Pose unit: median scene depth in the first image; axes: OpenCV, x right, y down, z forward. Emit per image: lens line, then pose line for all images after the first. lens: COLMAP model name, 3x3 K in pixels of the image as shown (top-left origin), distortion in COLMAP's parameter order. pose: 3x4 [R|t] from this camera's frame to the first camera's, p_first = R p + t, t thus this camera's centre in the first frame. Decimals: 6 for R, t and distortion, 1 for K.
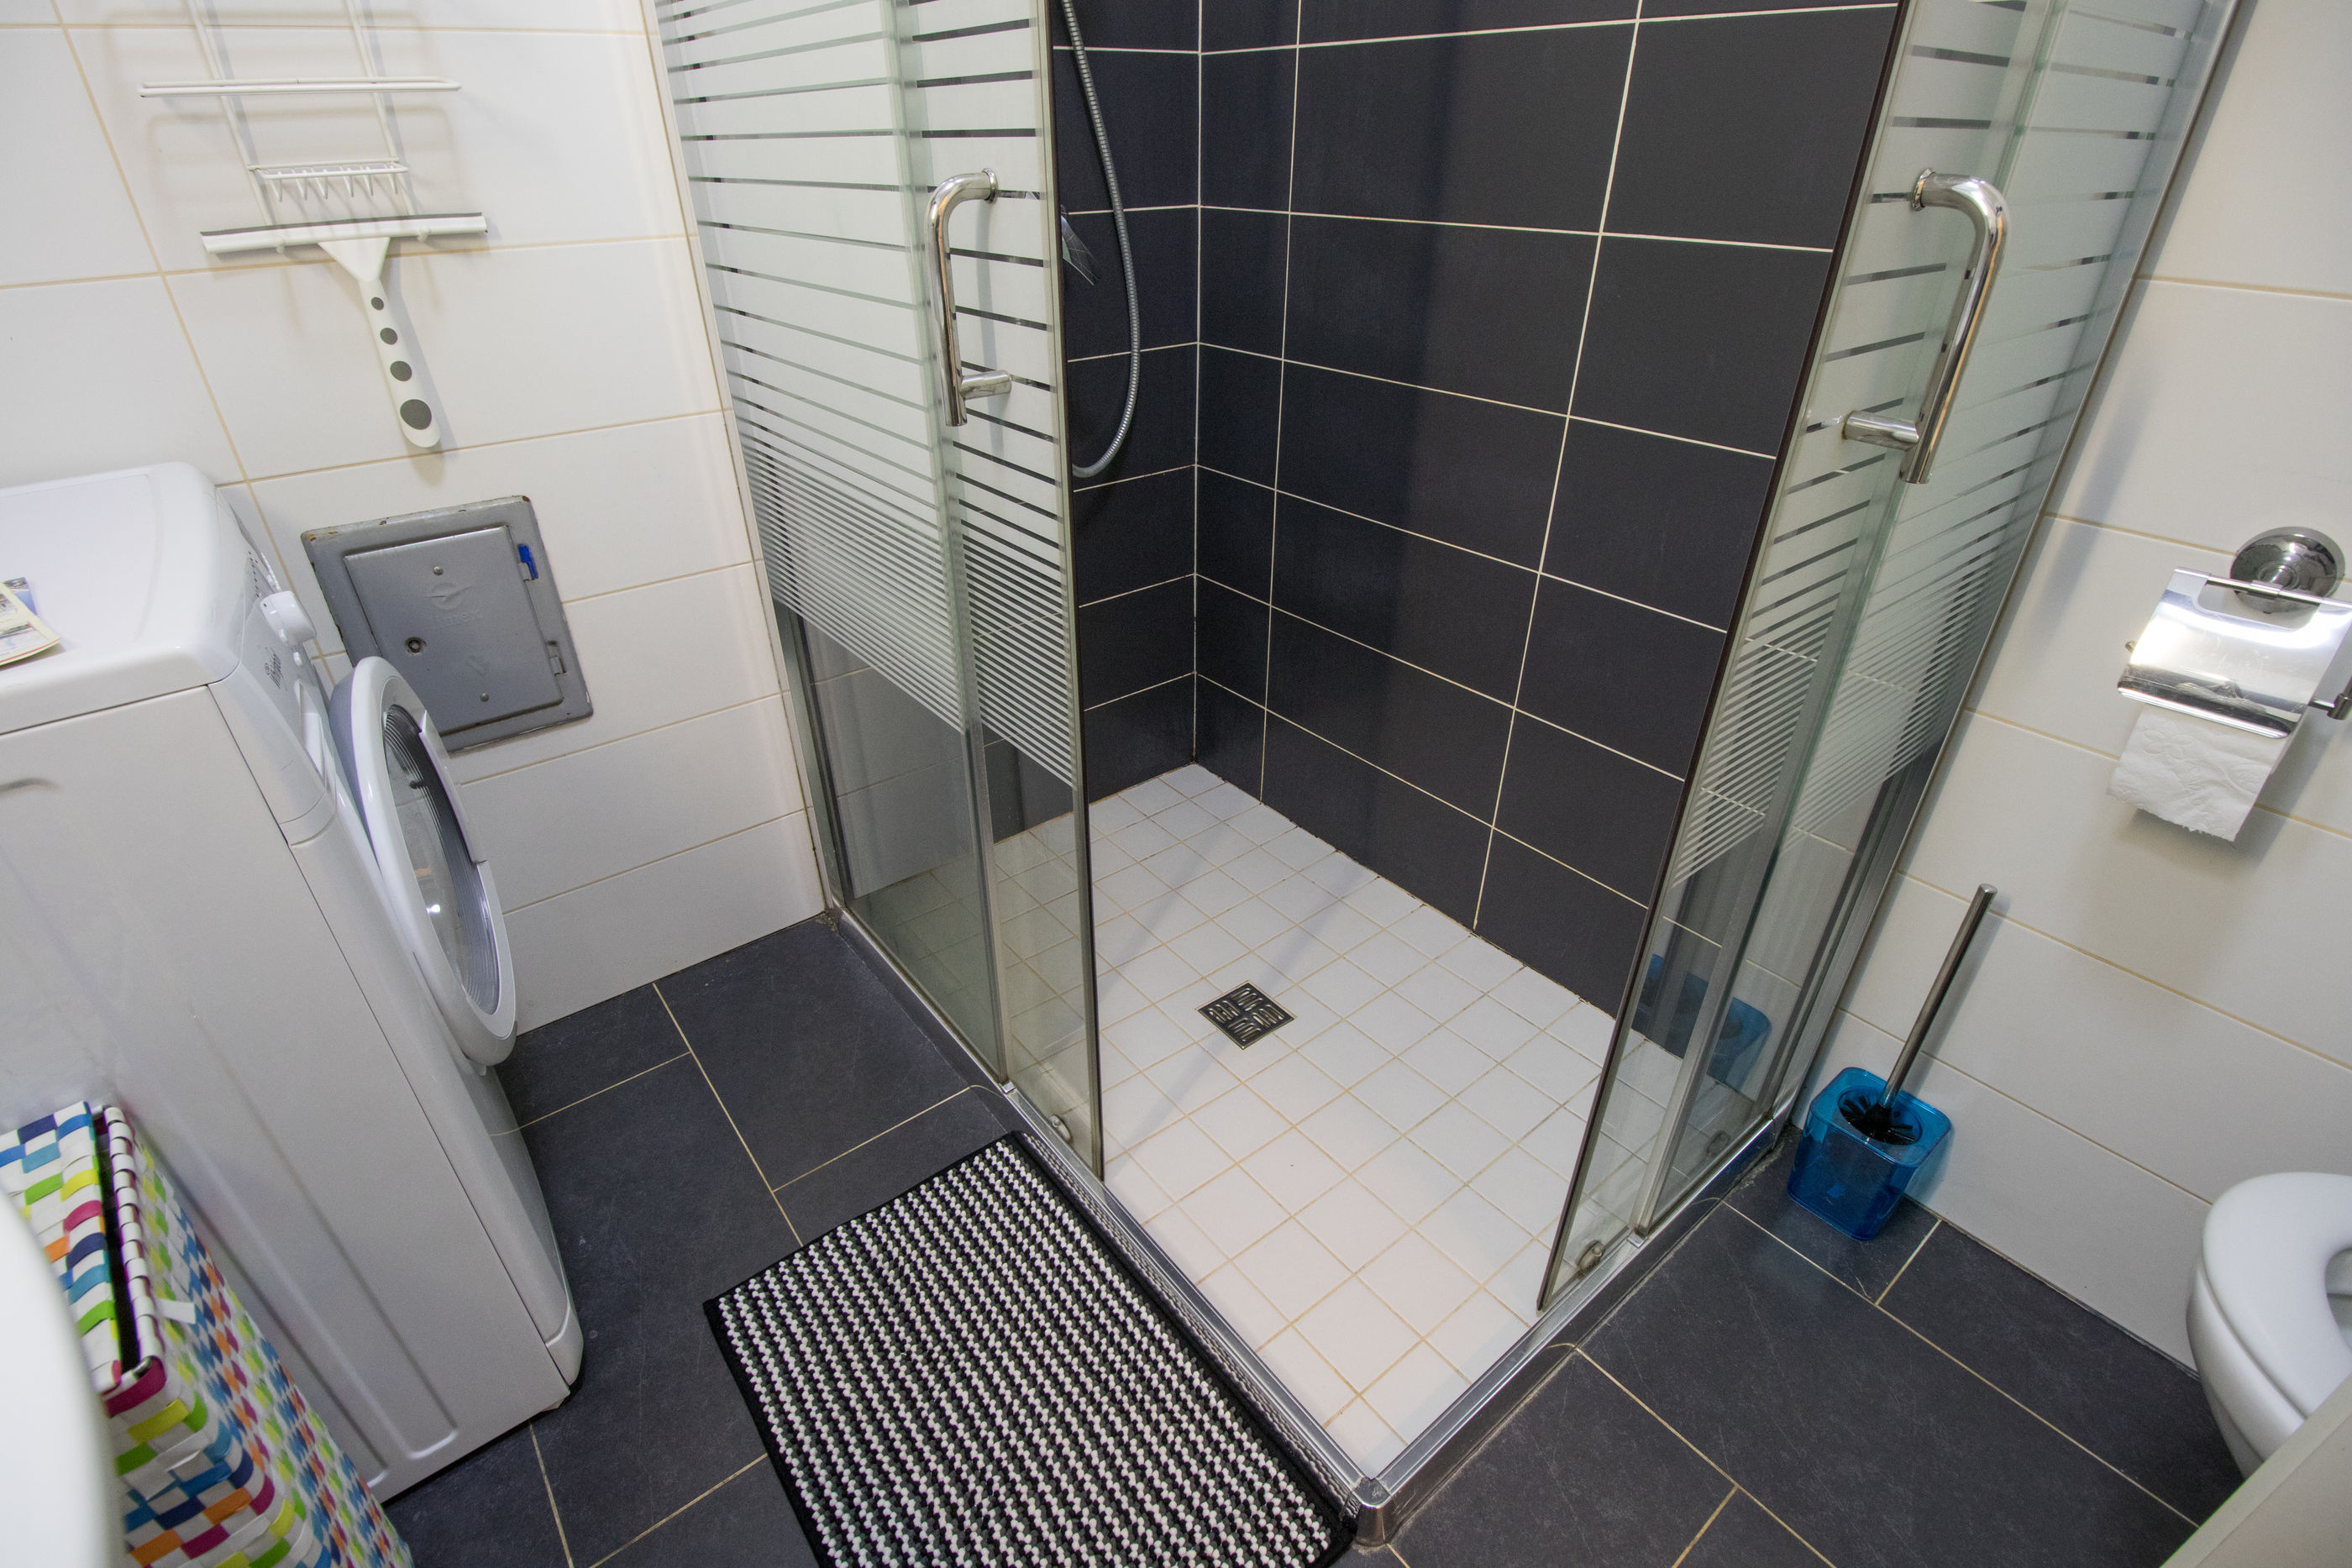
lens RADIAL K [[1091.2, 0, 1164.5], [0, 1091.2, 779.4], [0, 0, 1]] dist [-0.000737, -0.013570]
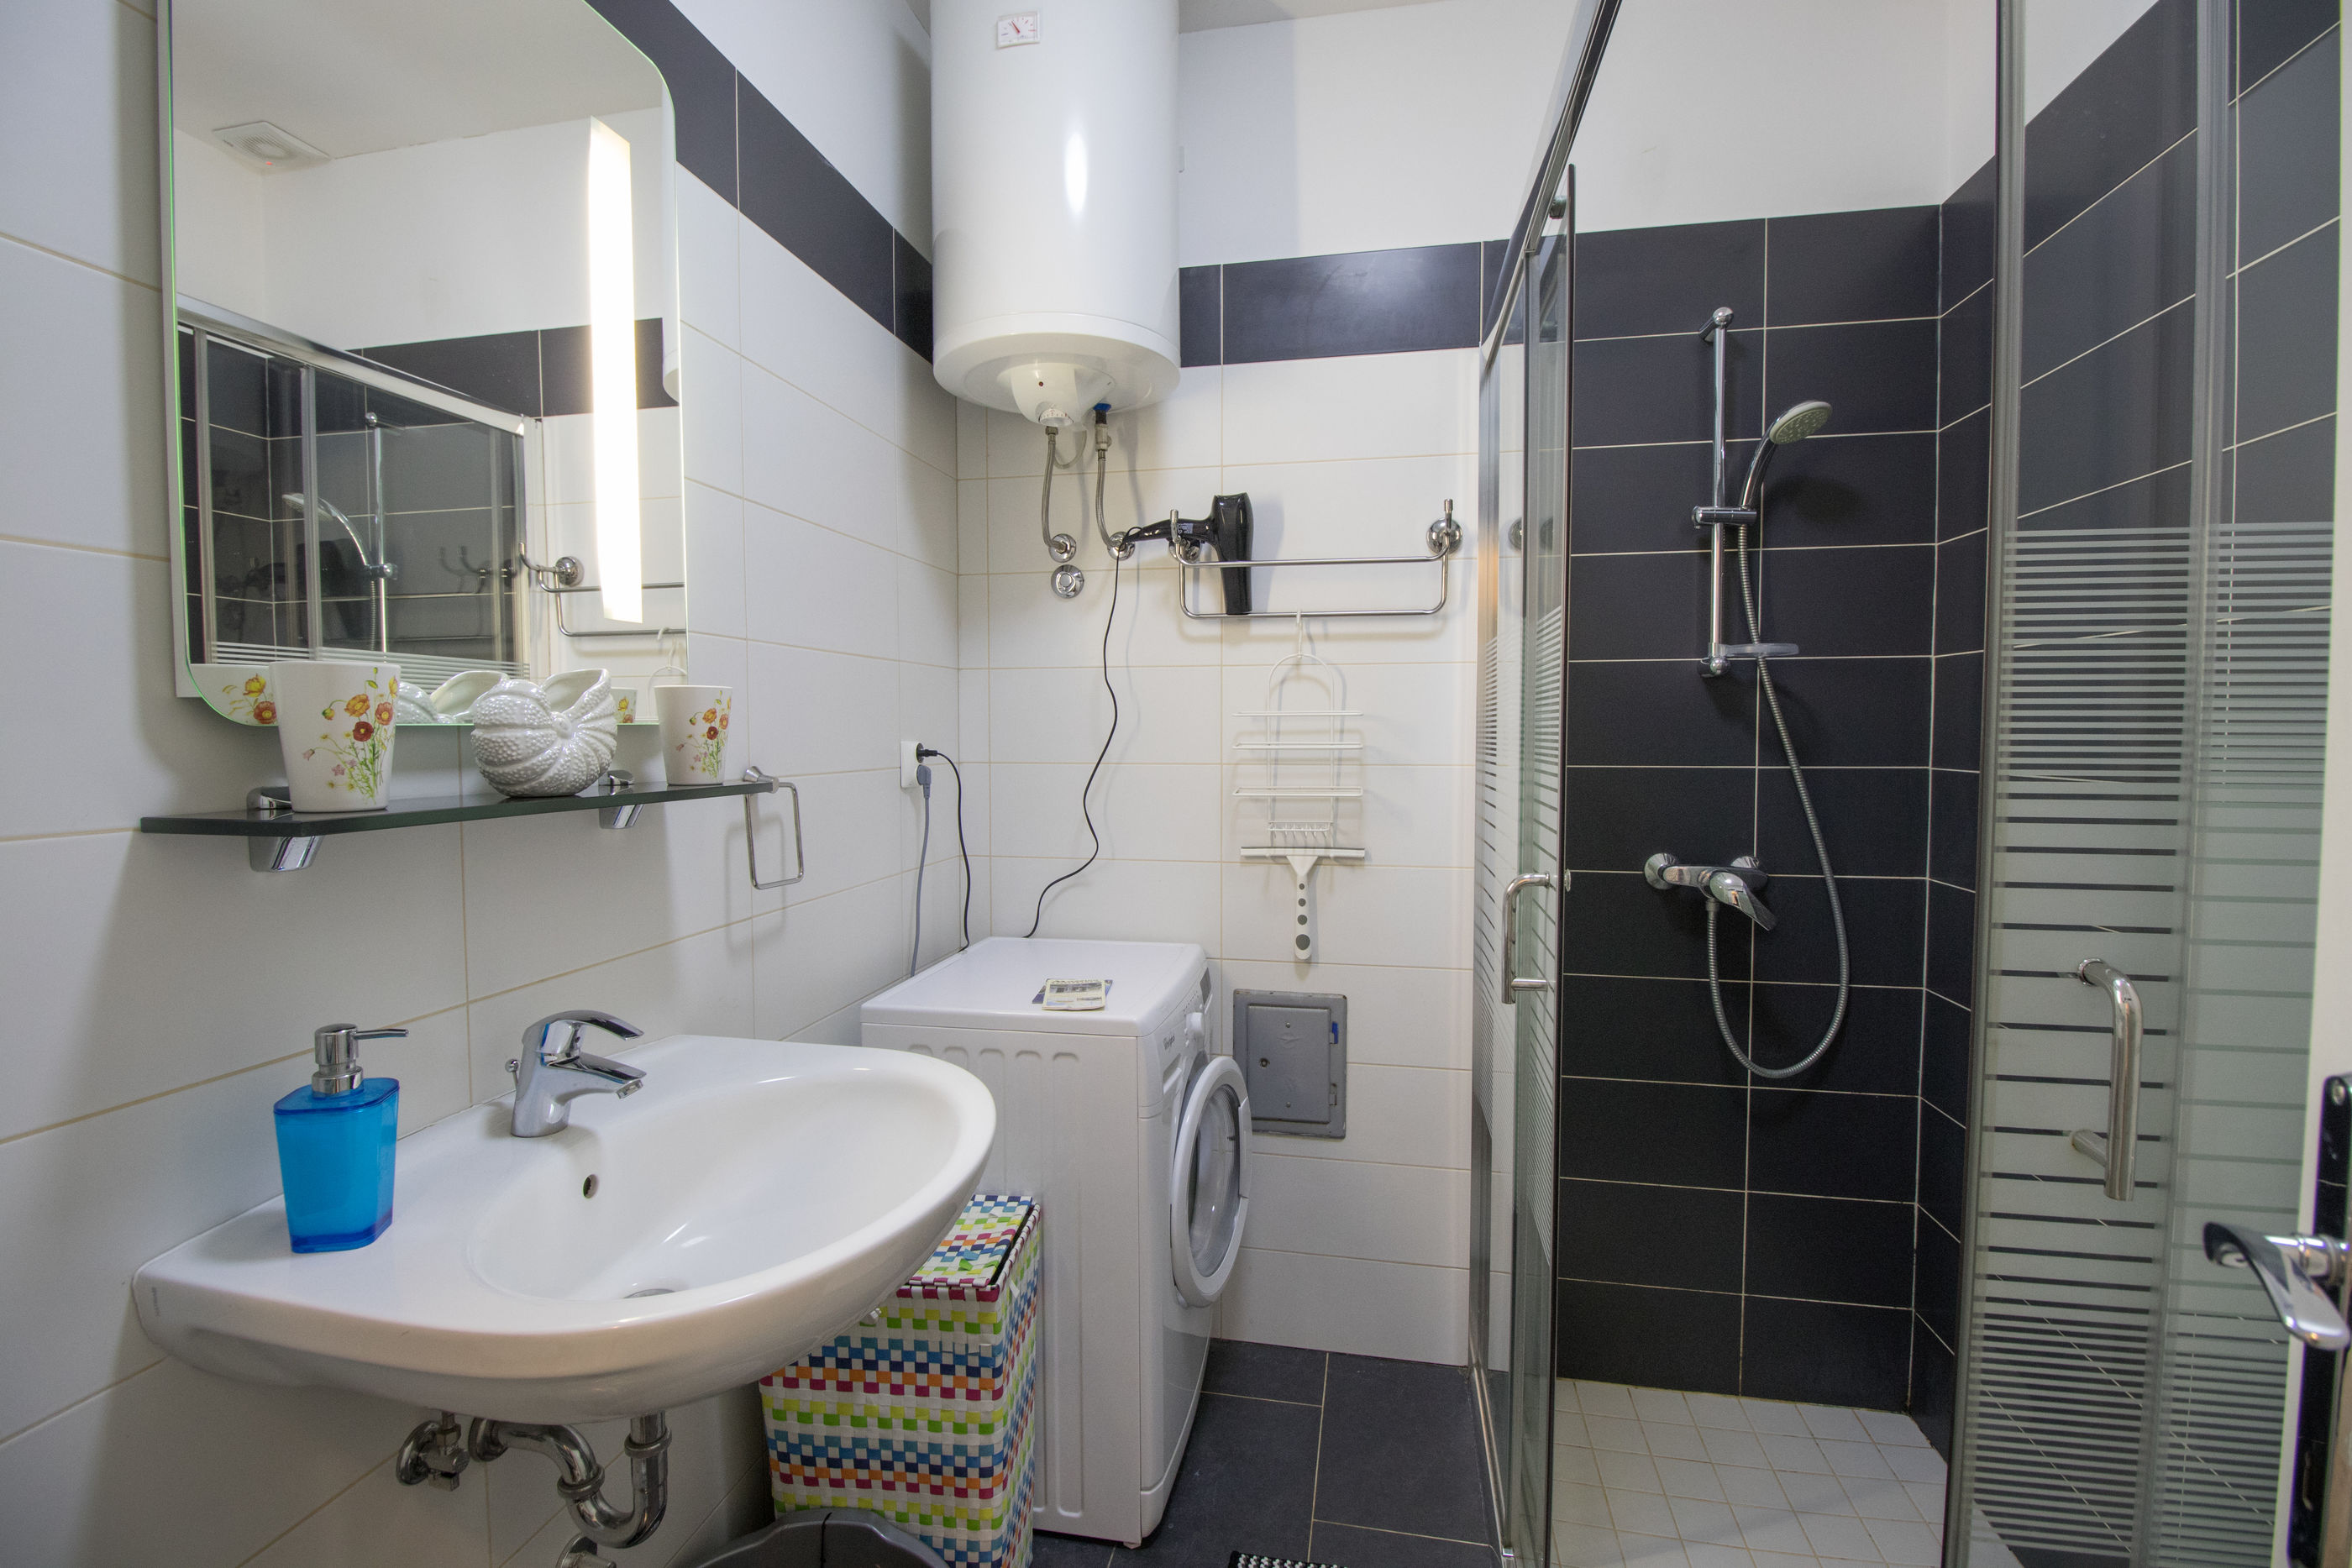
lens RADIAL K [[1091.2, 0, 1164.5], [0, 1091.2, 779.4], [0, 0, 1]] dist [-0.000737, -0.013570]
pose [[0.650021, 0.043992, -0.758642, 0.570288], [-0.393893, 0.873247, -0.286859, 0.049568], [0.649862, 0.485288, 0.584957, -0.385458]]
